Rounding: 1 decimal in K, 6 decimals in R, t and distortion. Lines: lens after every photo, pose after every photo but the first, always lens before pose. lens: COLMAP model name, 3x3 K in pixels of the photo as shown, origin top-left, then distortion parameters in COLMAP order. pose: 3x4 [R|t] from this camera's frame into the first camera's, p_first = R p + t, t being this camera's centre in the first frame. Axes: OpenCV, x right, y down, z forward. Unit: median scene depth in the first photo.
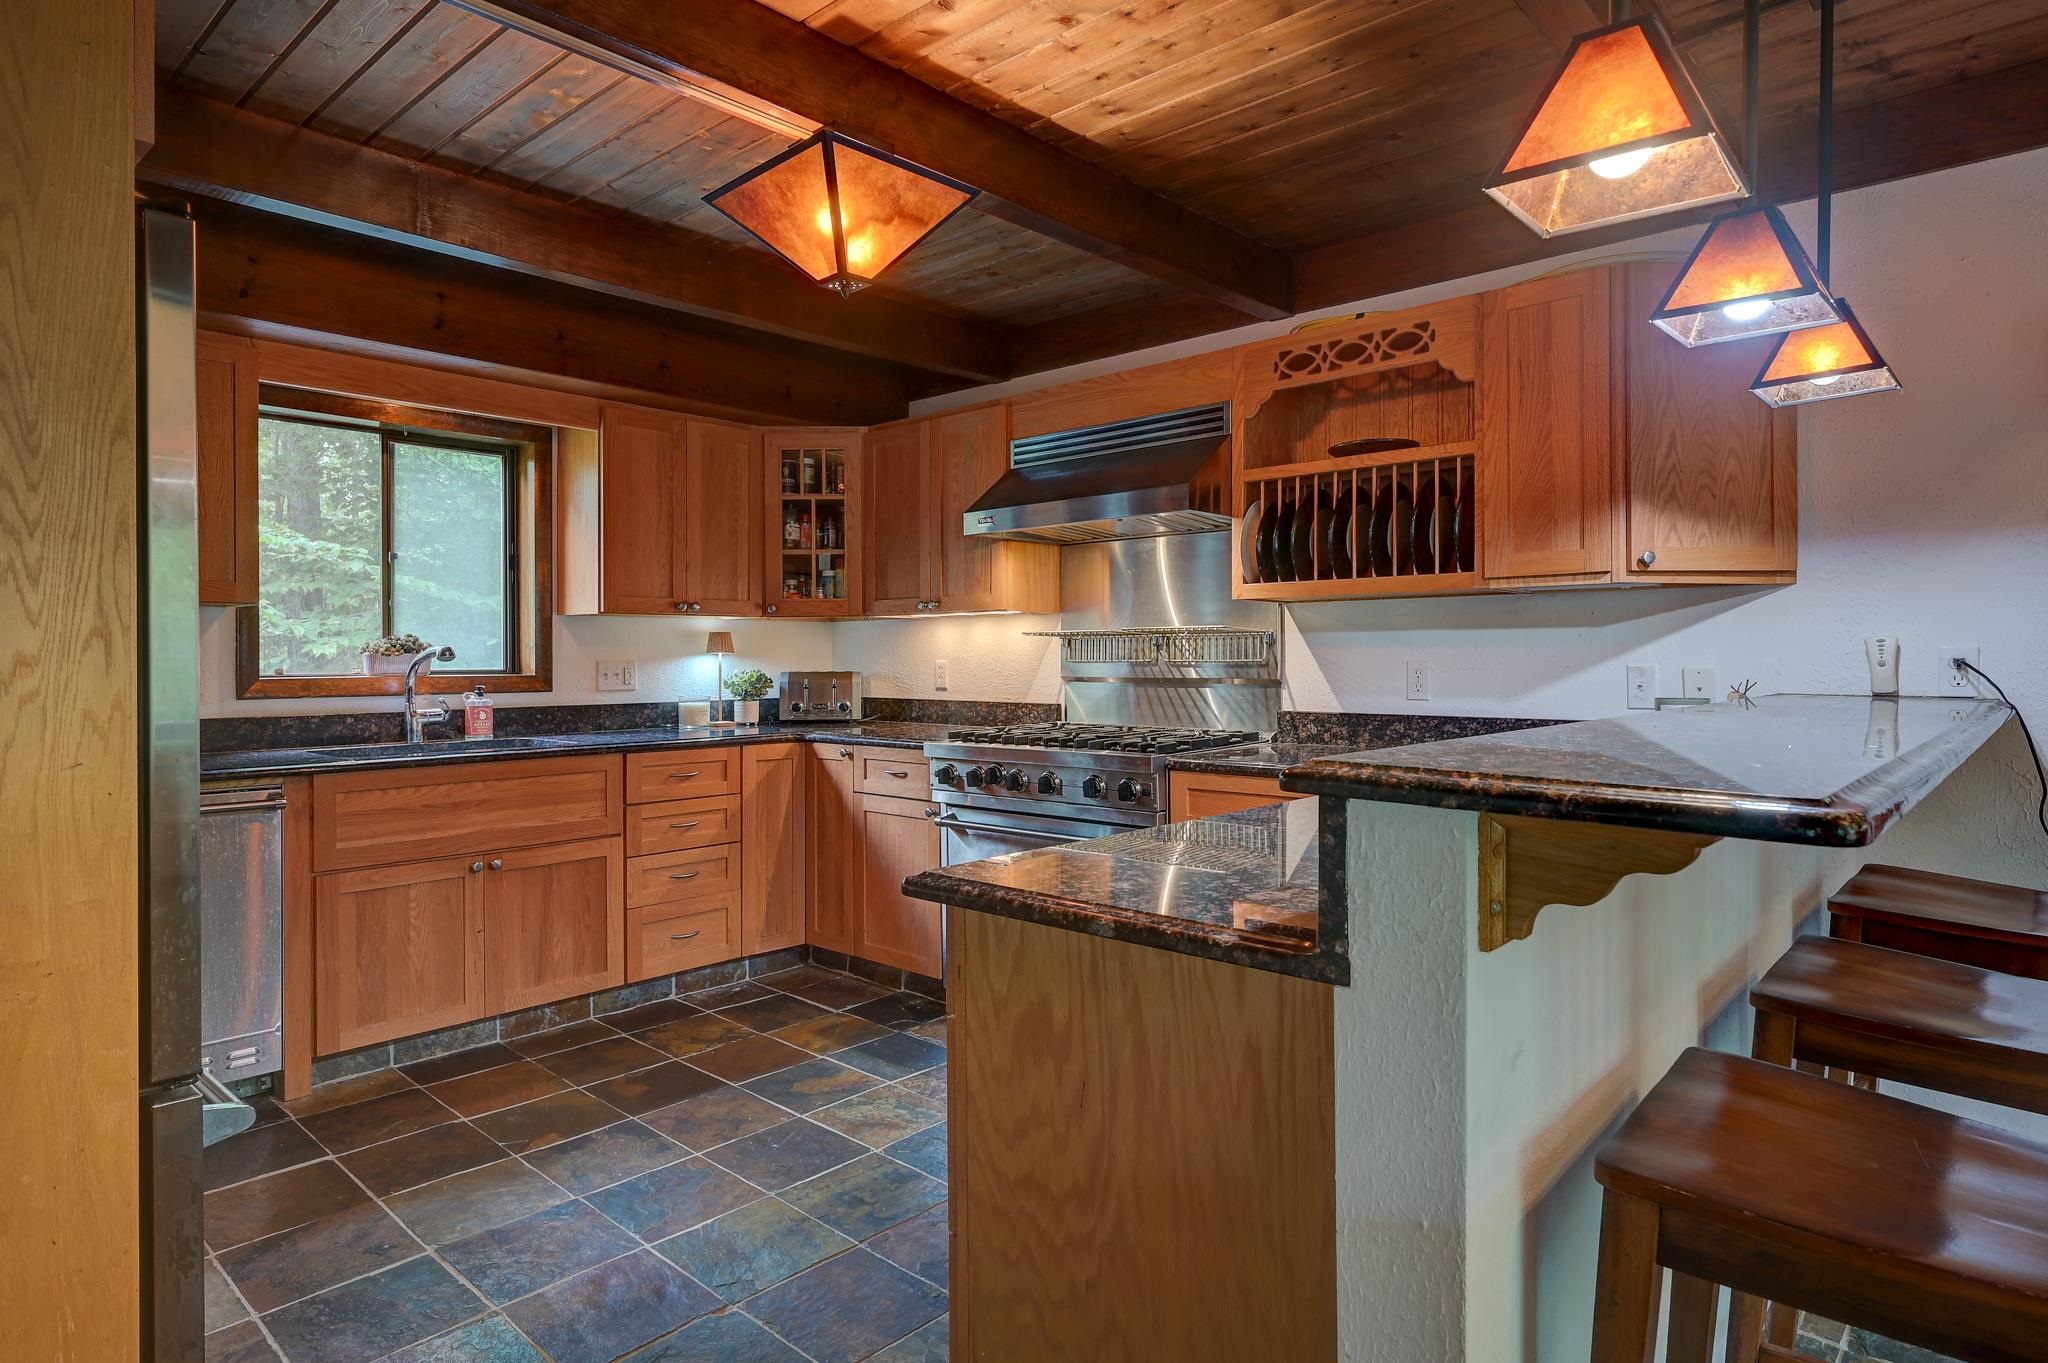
lens RADIAL K [[1050.5, 0, 1021.8], [0, 1050.5, 673.5], [0, 0, 1]] dist [0.015284, 0.000075]
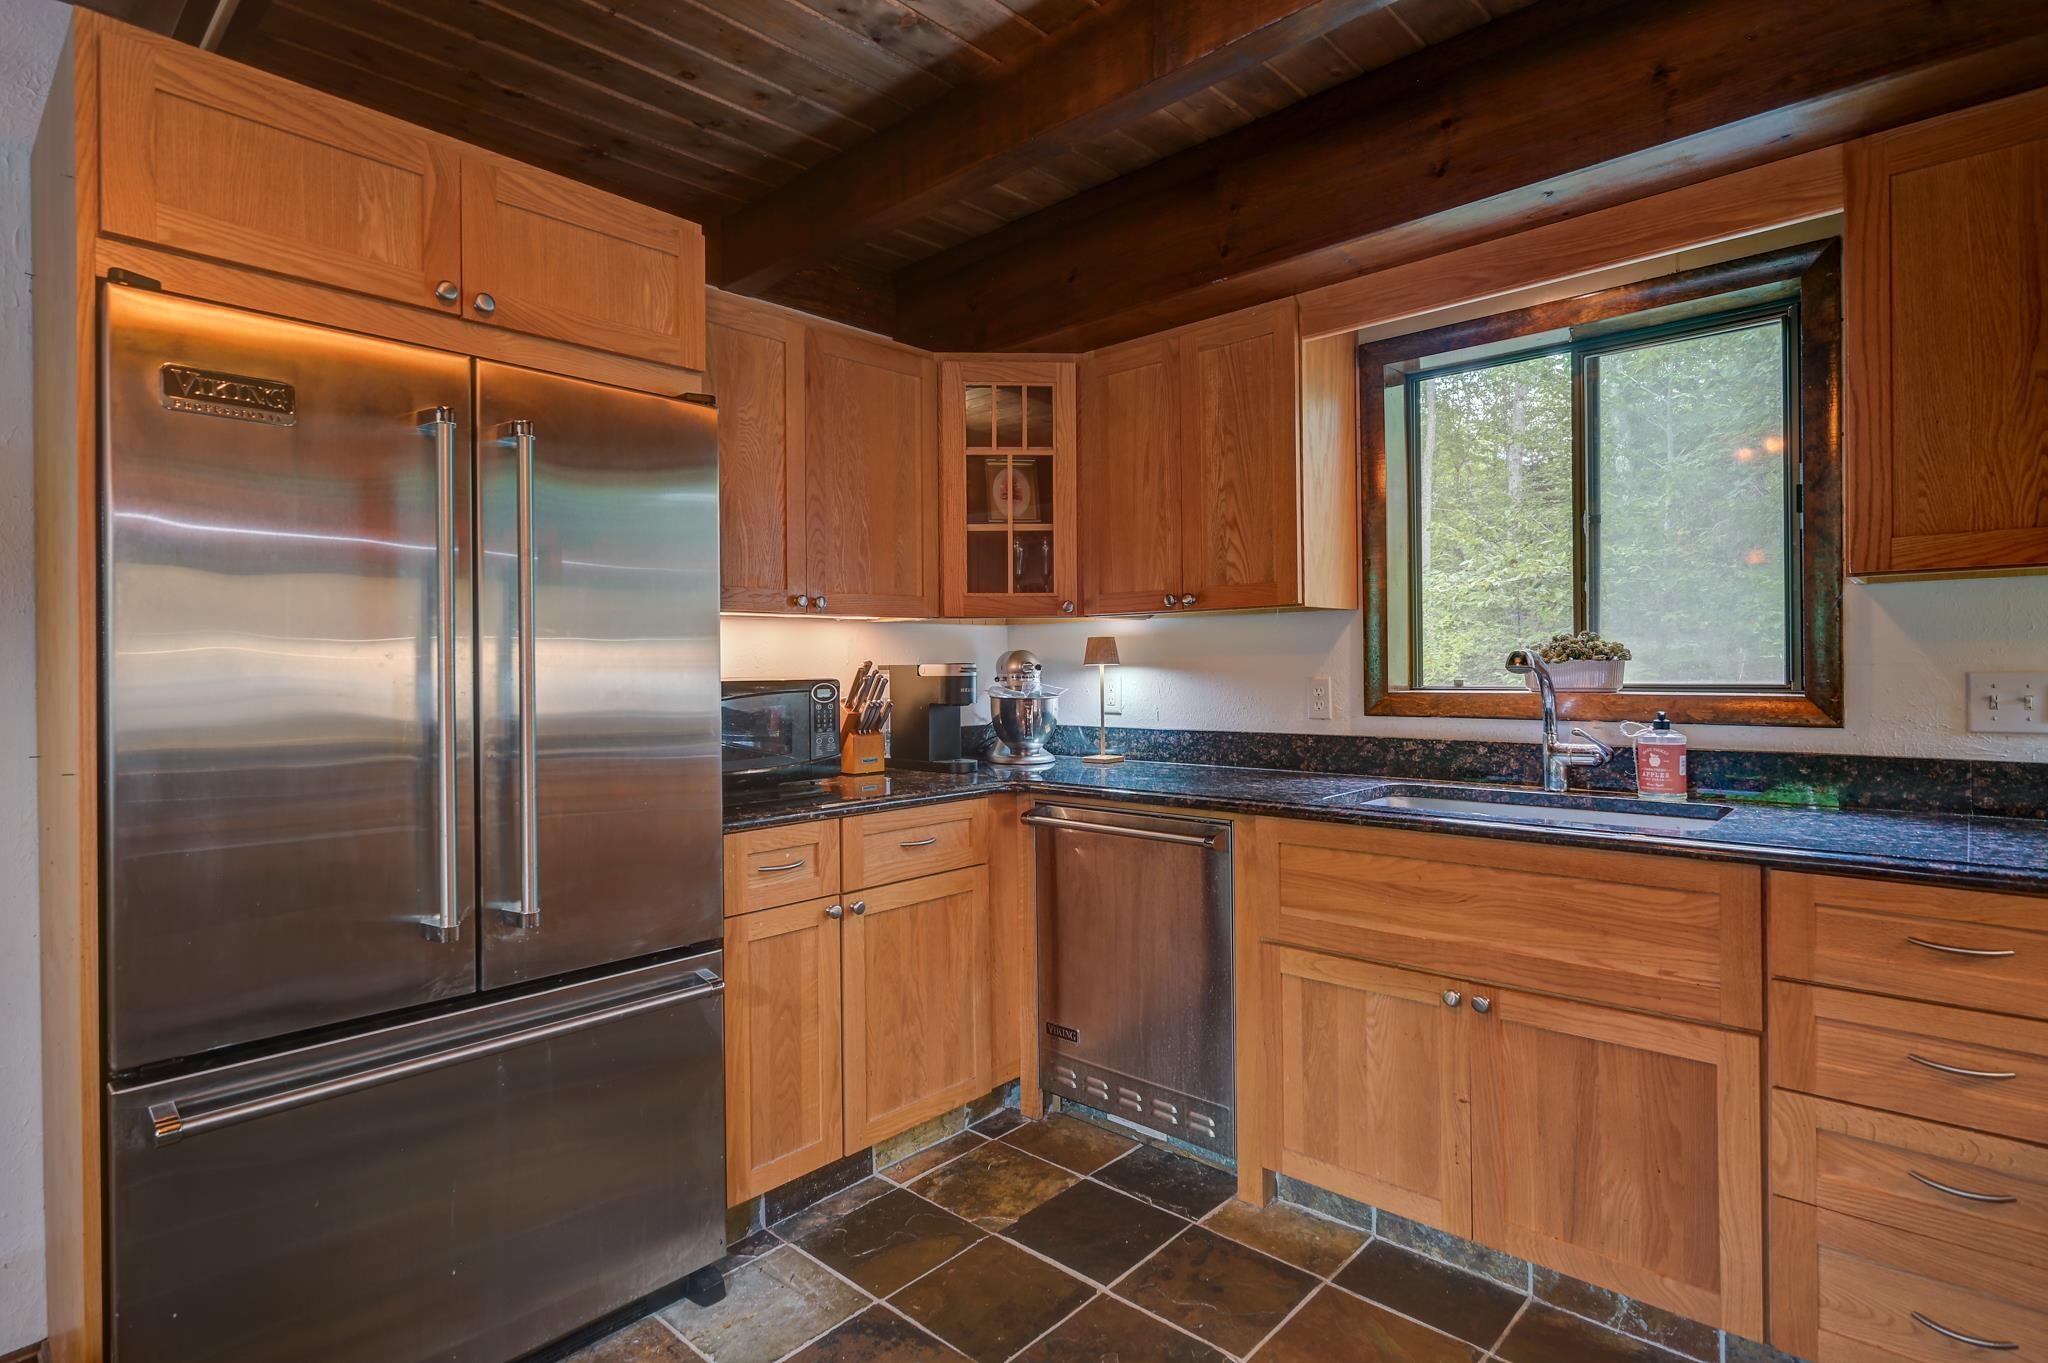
lens RADIAL K [[1050.5, 0, 1021.8], [0, 1050.5, 673.5], [0, 0, 1]] dist [0.015284, 0.000075]
pose [[0.004423, 0.014954, -0.999878, 0.108719], [-0.004168, 0.999880, 0.014936, -0.019849], [0.999982, 0.004102, 0.004485, 0.682524]]
